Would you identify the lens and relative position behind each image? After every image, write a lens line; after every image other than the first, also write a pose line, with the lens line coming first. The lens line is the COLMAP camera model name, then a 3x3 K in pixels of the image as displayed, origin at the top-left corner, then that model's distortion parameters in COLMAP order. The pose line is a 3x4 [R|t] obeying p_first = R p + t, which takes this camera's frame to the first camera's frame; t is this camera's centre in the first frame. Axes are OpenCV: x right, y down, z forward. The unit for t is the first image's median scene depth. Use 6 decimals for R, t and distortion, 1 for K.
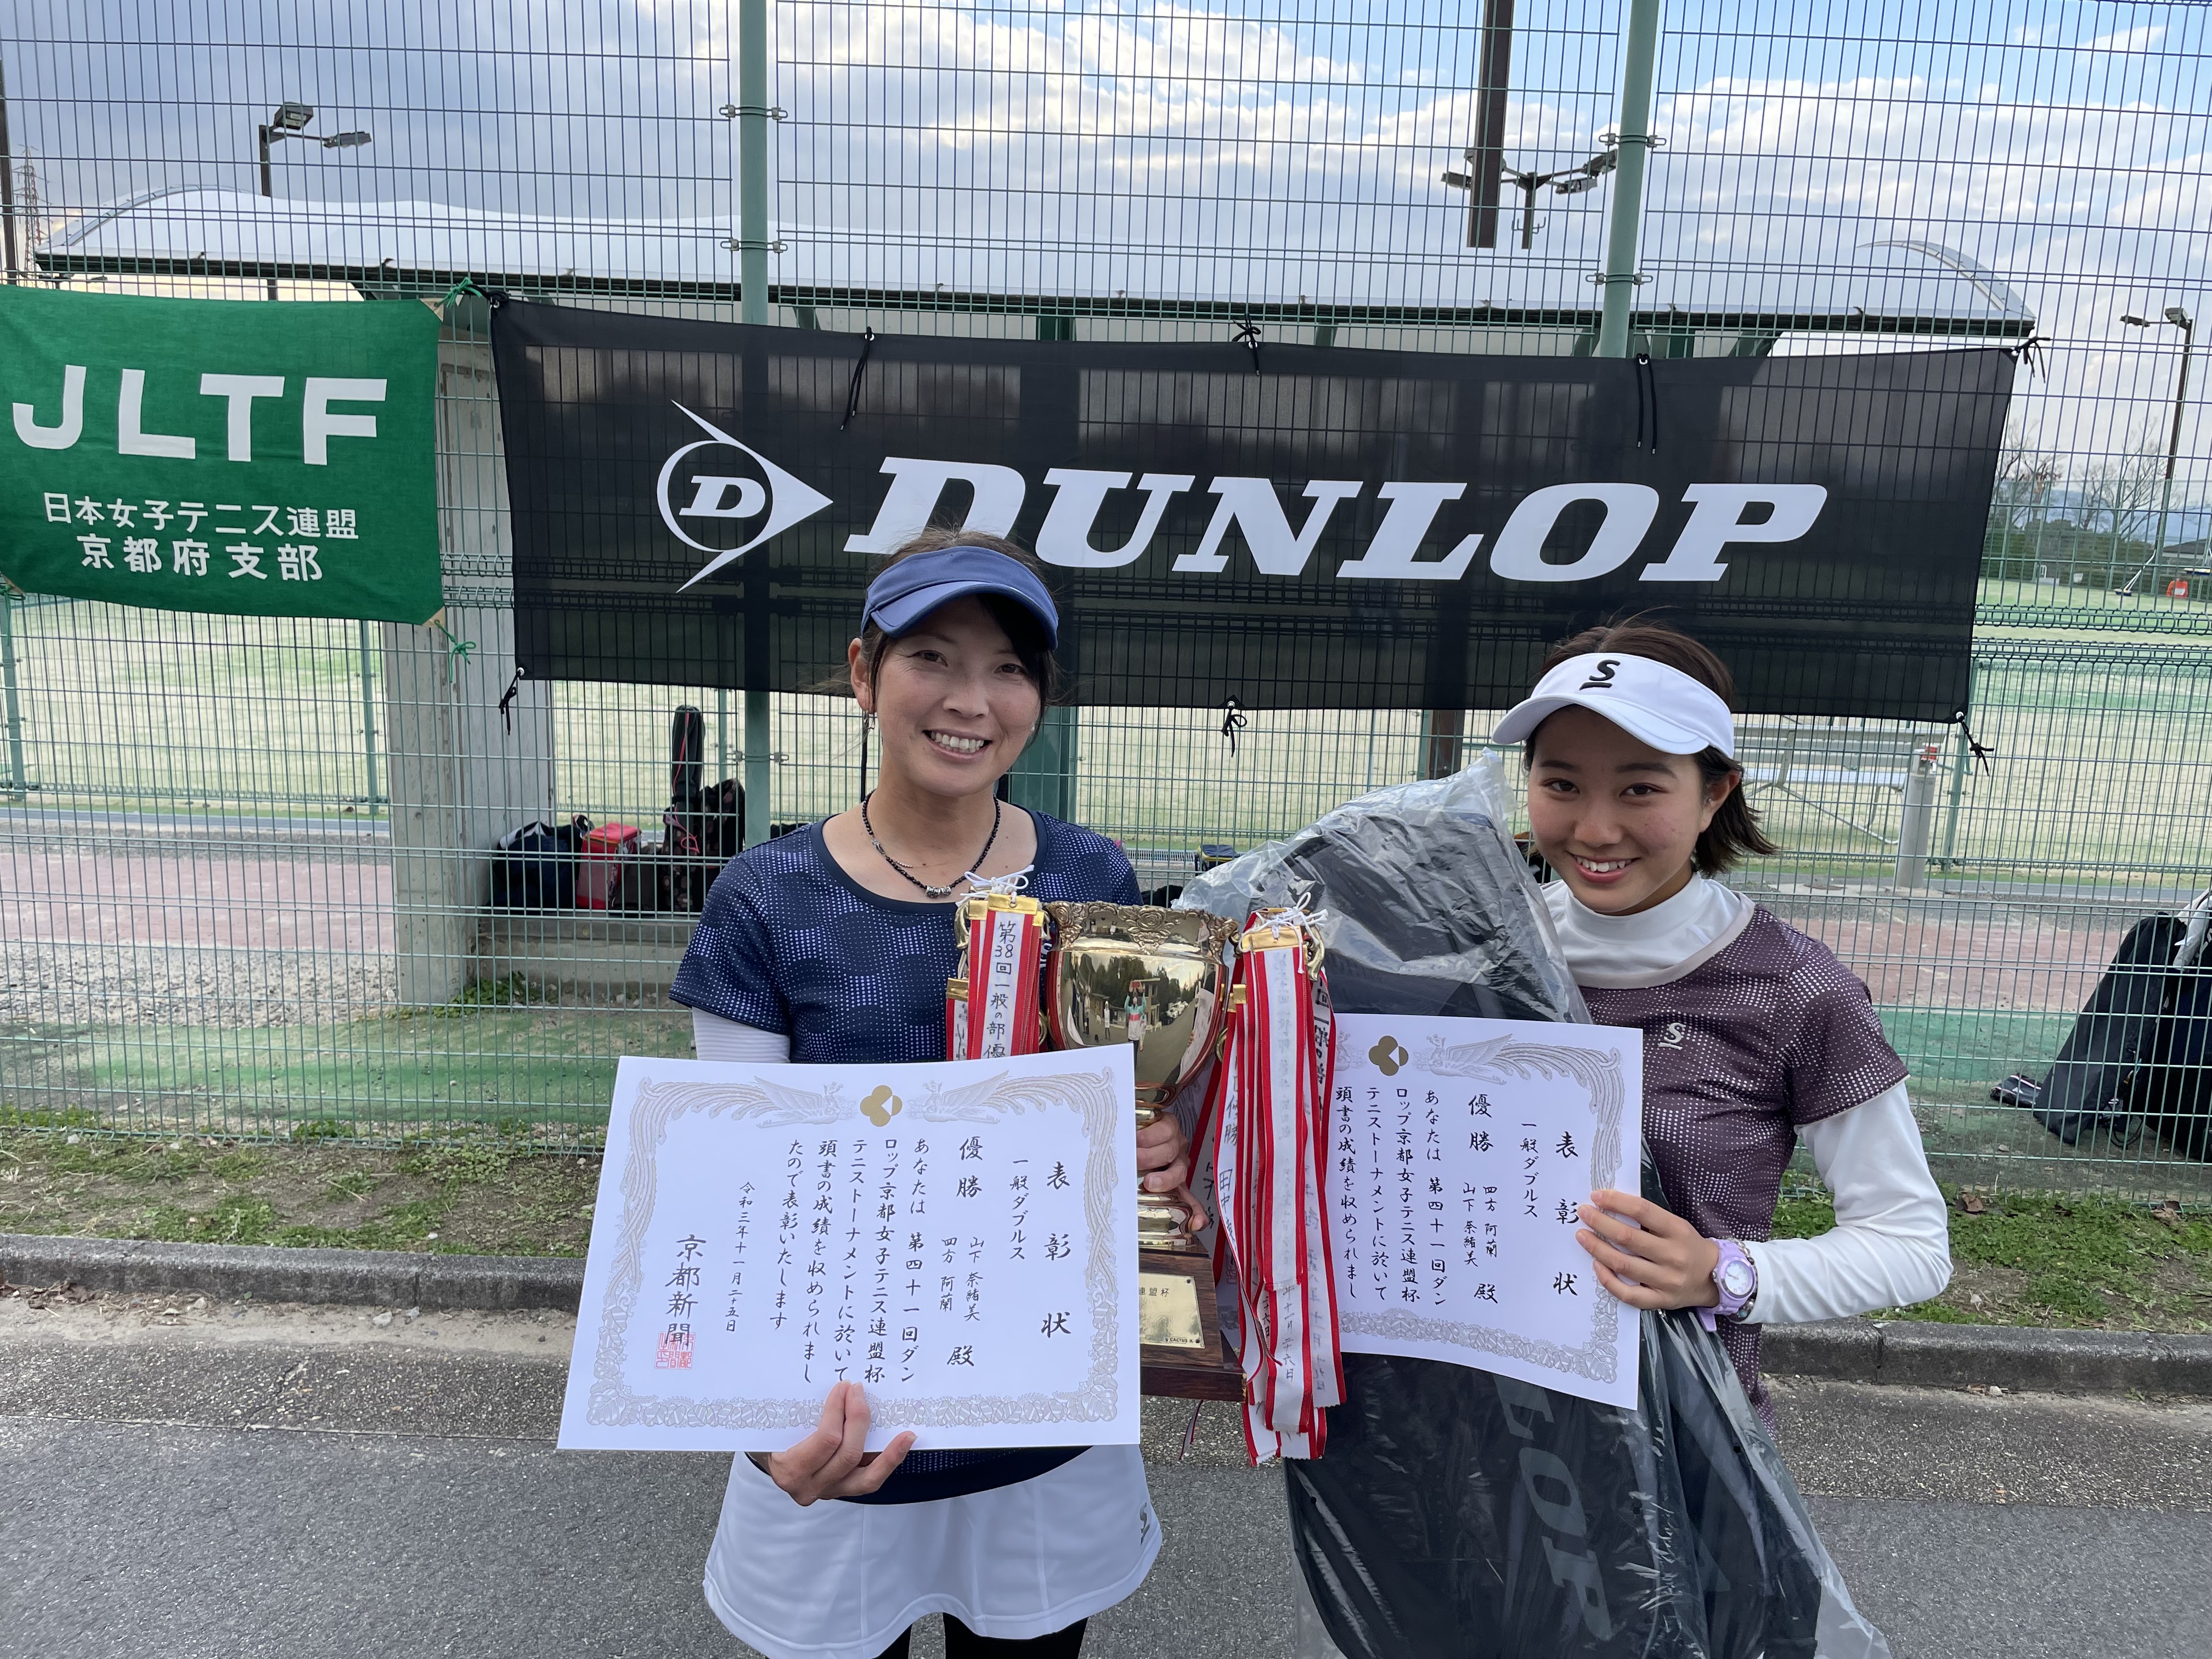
lens RADIAL K [[1675.4, 0, 1132.9], [0, 1675.4, 810.9], [0, 0, 1]] dist [0.079632, -0.111605]
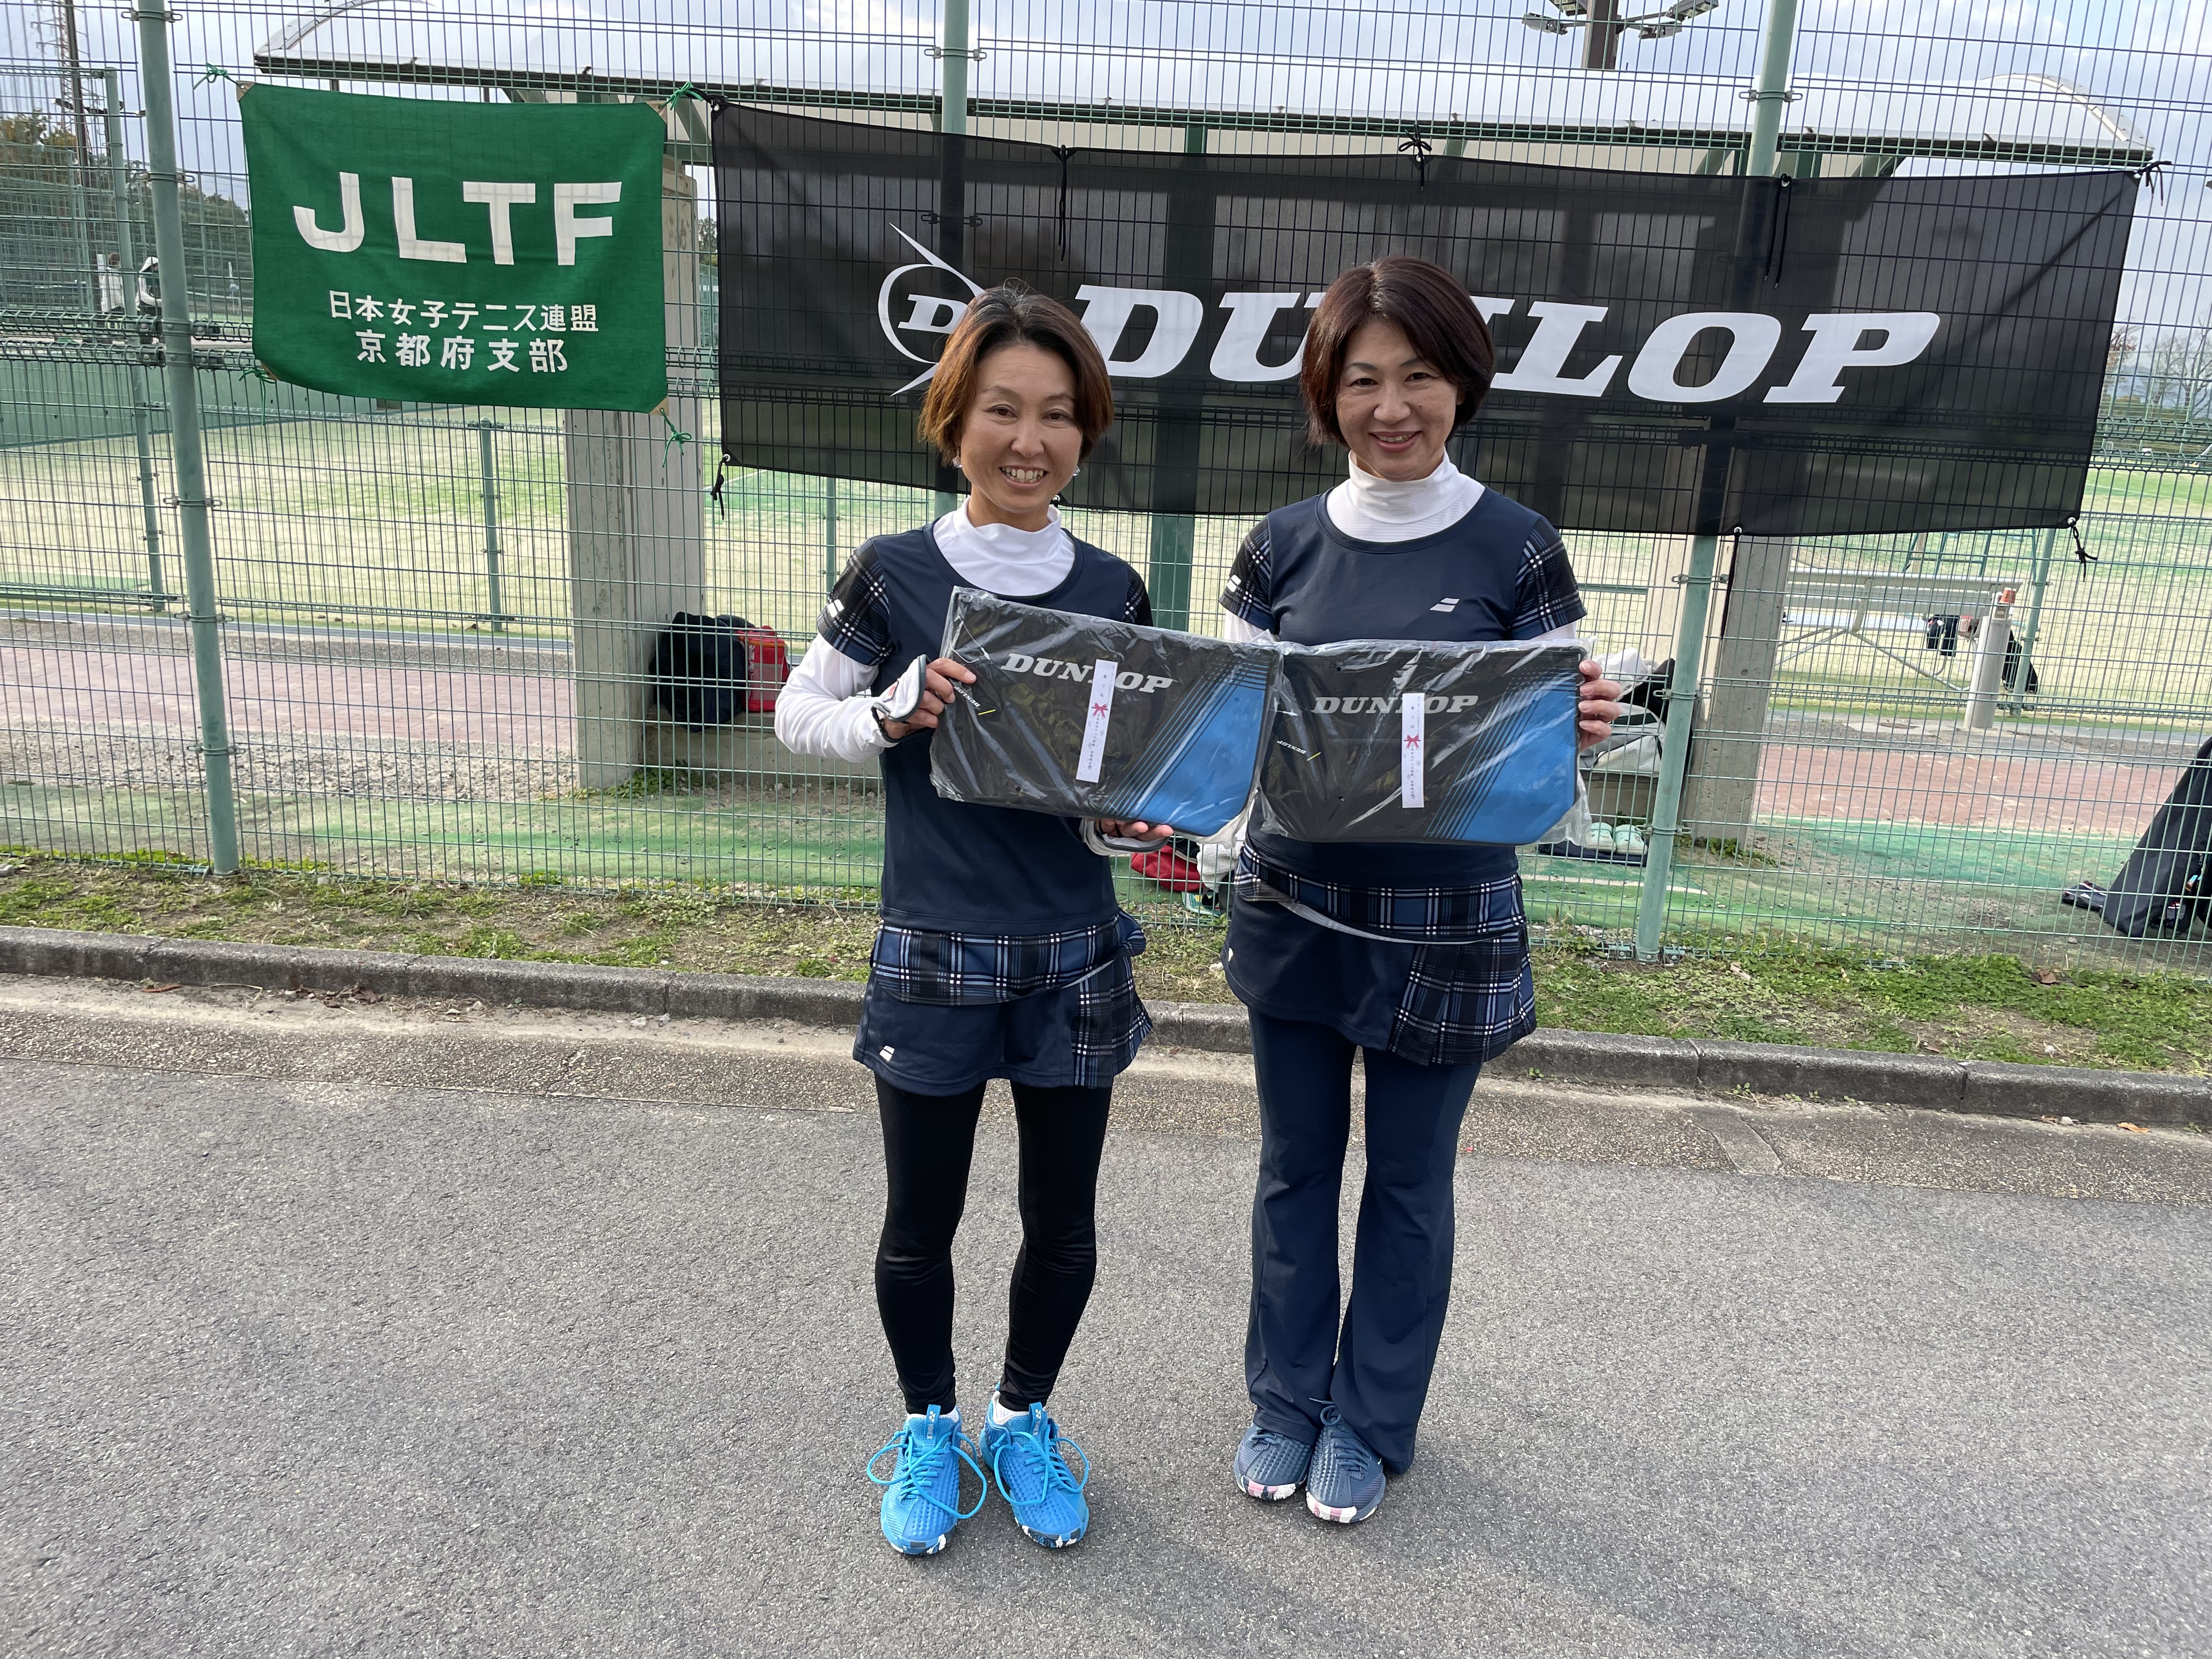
lens RADIAL K [[1675.4, 0, 1132.9], [0, 1675.4, 810.9], [0, 0, 1]] dist [0.079632, -0.111605]
pose [[0.999617, 0.020984, -0.018045, -0.082512], [-0.019522, 0.996788, 0.077675, 0.056430], [0.019617, -0.077293, 0.996815, -0.101279]]
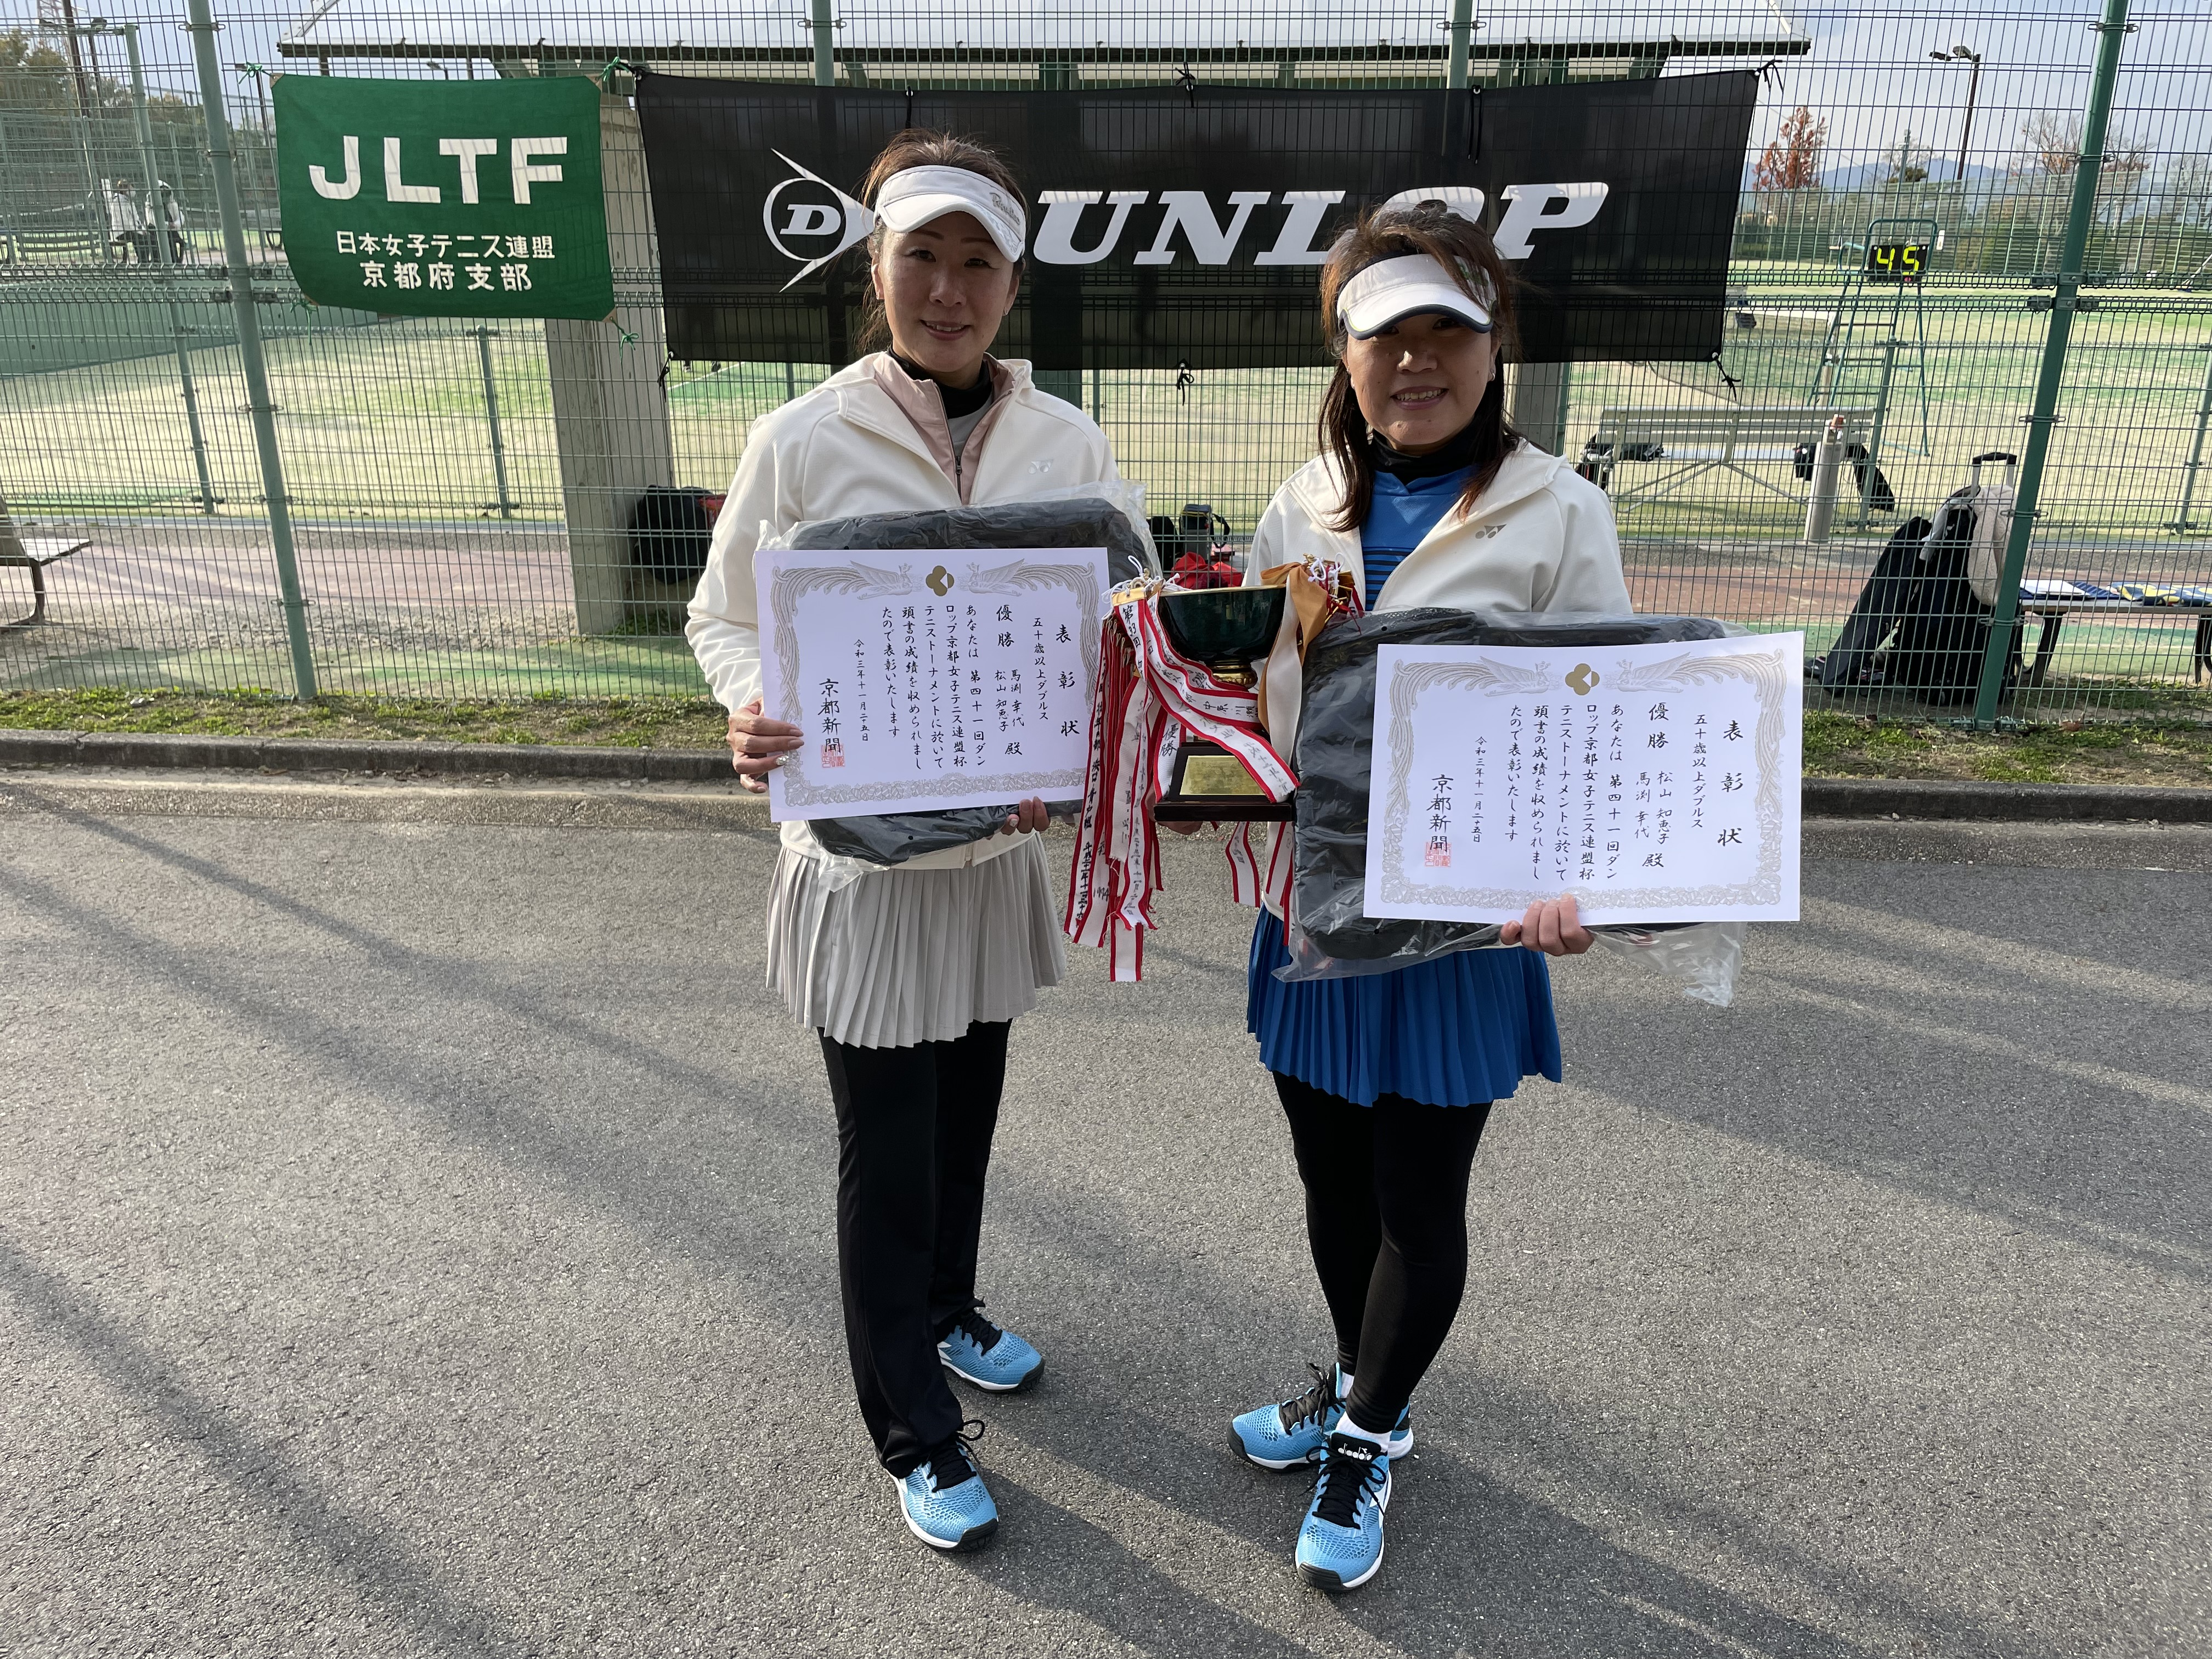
lens RADIAL K [[1695.7, 0, 1116.9], [0, 1695.7, 823.3], [0, 0, 1]] dist [0.079788, -0.114132]
pose [[0.998815, -0.018127, -0.045160, 0.065333], [0.024816, 0.988027, 0.152272, 0.098179], [0.041860, -0.153212, 0.987306, -0.461330]]
